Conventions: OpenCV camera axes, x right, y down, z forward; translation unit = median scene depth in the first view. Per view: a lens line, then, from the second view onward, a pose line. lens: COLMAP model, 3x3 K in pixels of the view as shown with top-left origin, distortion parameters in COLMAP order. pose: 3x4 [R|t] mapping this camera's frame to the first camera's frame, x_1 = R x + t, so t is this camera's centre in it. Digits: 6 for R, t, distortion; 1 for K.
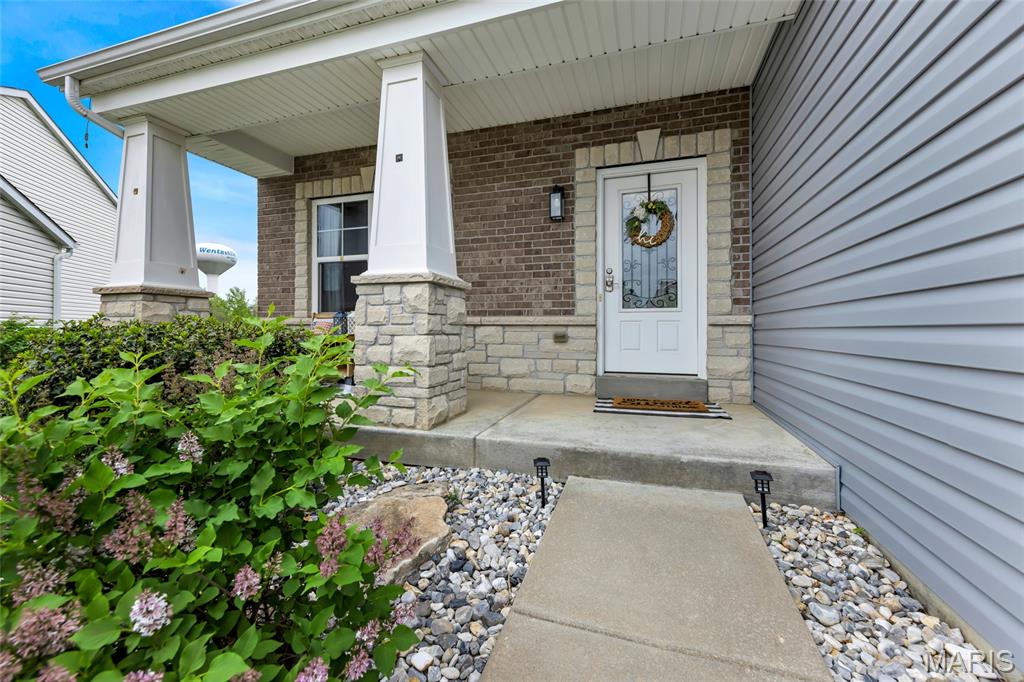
lens RADIAL K [[412.6, 0, 513.6], [0, 412.6, 335.9], [0, 0, 1]] dist [0.007829, 0.000085]
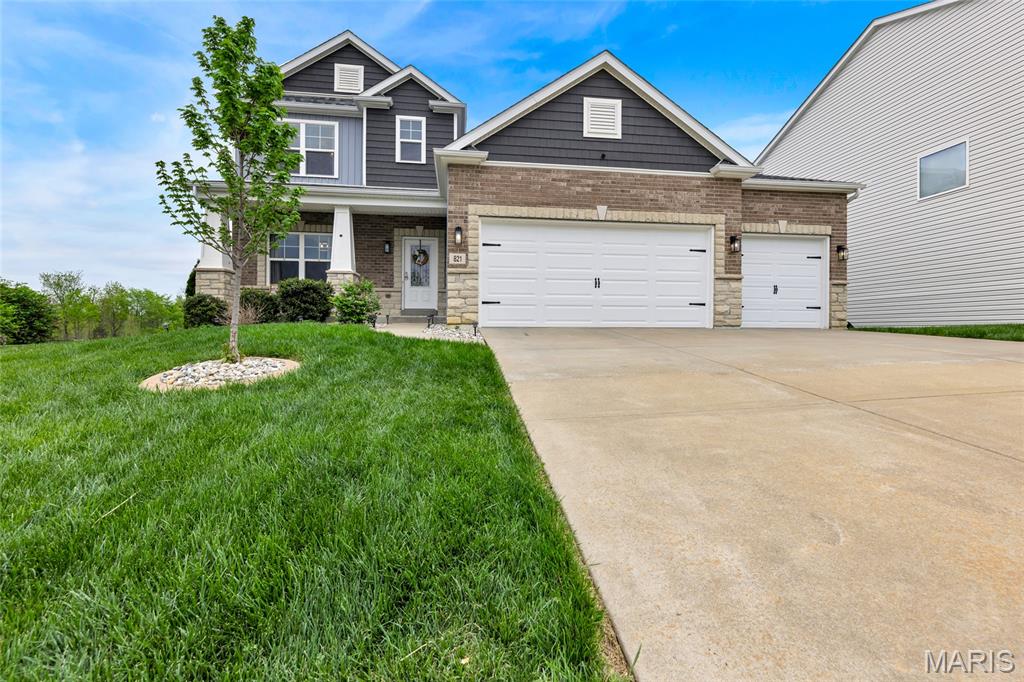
lens RADIAL K [[439.4, 0, 513.5], [0, 439.4, 332.3], [0, 0, 1]] dist [0.002943, 0.000017]
pose [[0.905765, 0.002546, 0.423772, -0.376231], [-0.000080, 0.999983, -0.005836, 0.268360], [-0.423780, 0.005252, 0.905750, -2.029634]]
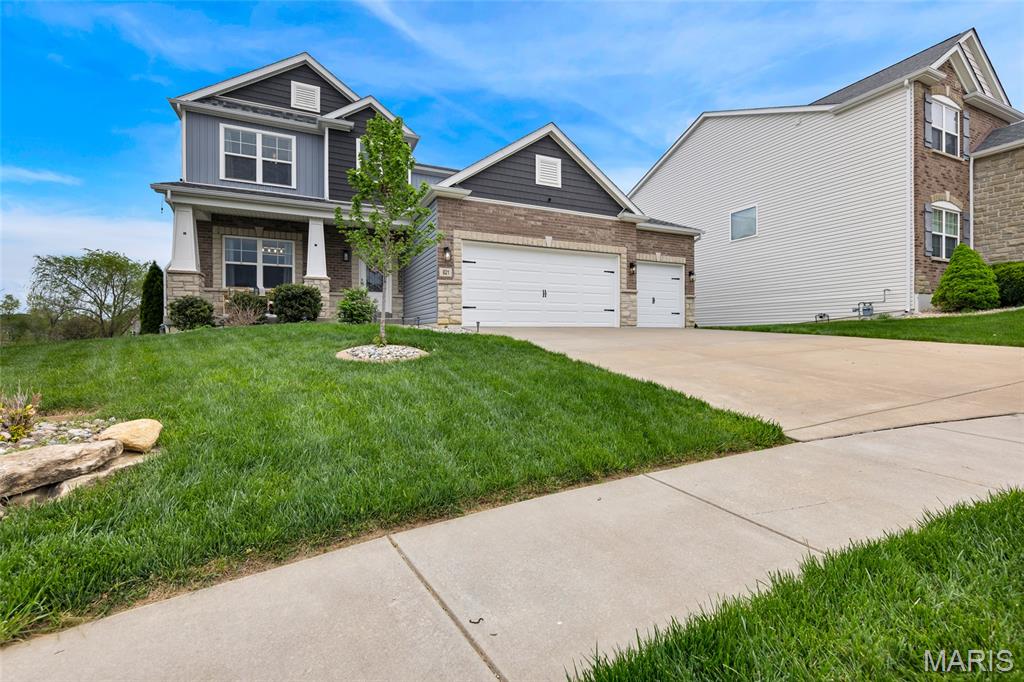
lens RADIAL K [[436.9, 0, 512.0], [0, 436.9, 341.0], [0, 0, 1]] dist [0.002432, 0.000280]
pose [[0.732589, -0.011104, 0.680580, -1.203931], [0.011211, 0.999928, 0.004247, 0.310148], [-0.680579, 0.004519, 0.732661, -2.208133]]
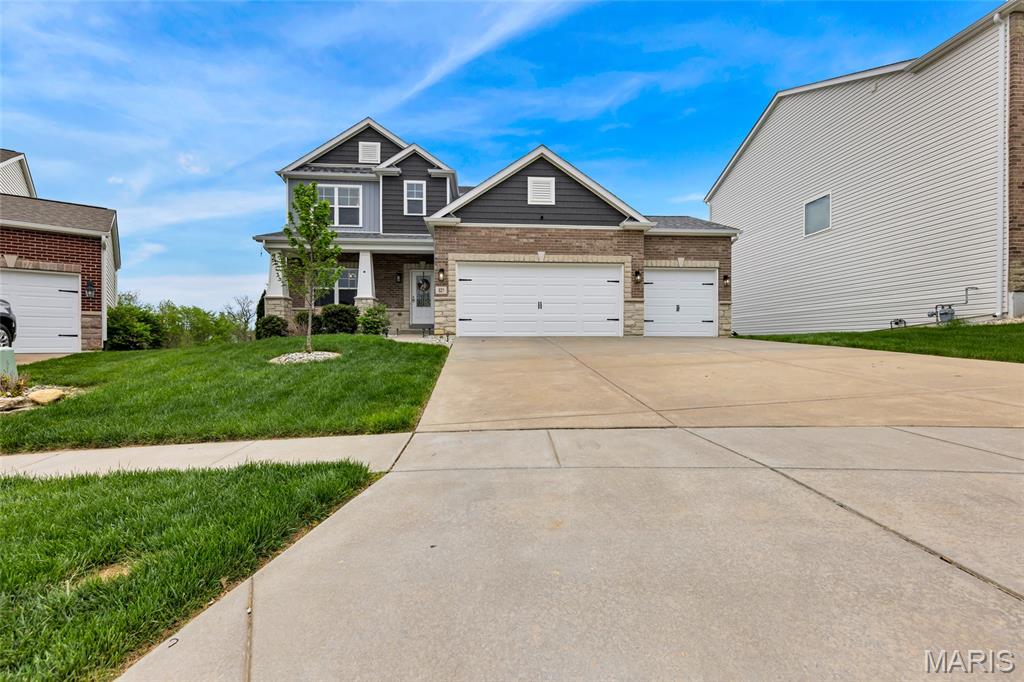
lens RADIAL K [[434.4, 0, 512.9], [0, 434.4, 349.0], [0, 0, 1]] dist [0.002147, 0.000023]
pose [[0.927005, -0.004638, 0.375021, -0.410208], [0.003674, 0.999988, 0.003284, 0.308681], [-0.375031, -0.001667, 0.927011, -3.008244]]
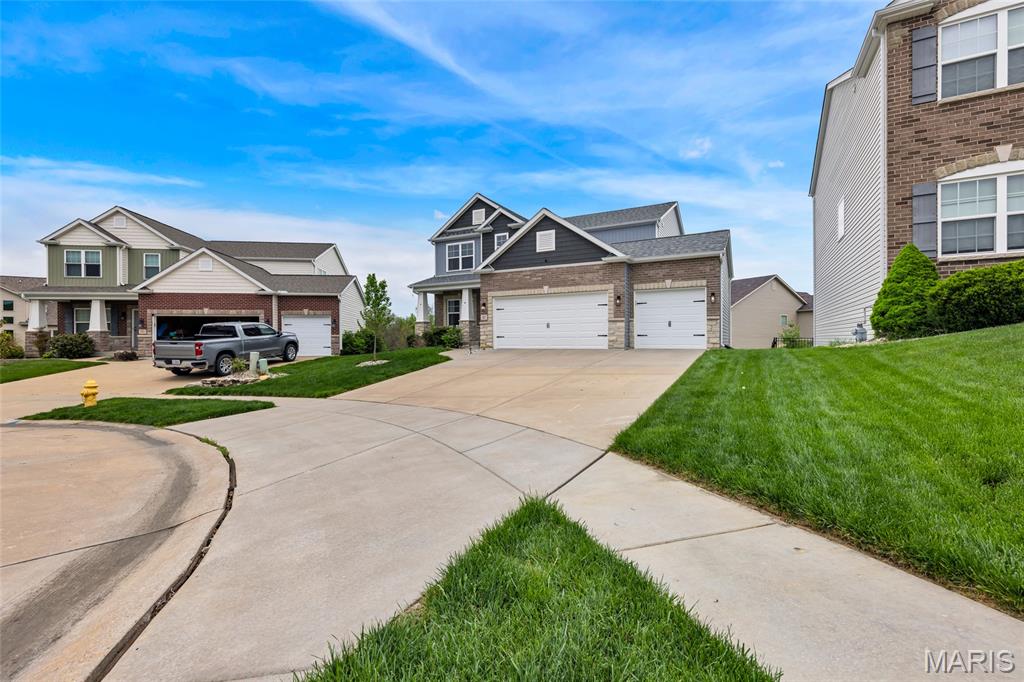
lens RADIAL K [[443.0, 0, 512.0], [0, 443.0, 341.0], [0, 0, 1]] dist [-0.000427, -0.000032]
pose [[0.981285, -0.003908, -0.192521, 1.377868], [0.002865, 0.999980, -0.005696, 0.179779], [0.192539, 0.005038, 0.981276, -4.393538]]
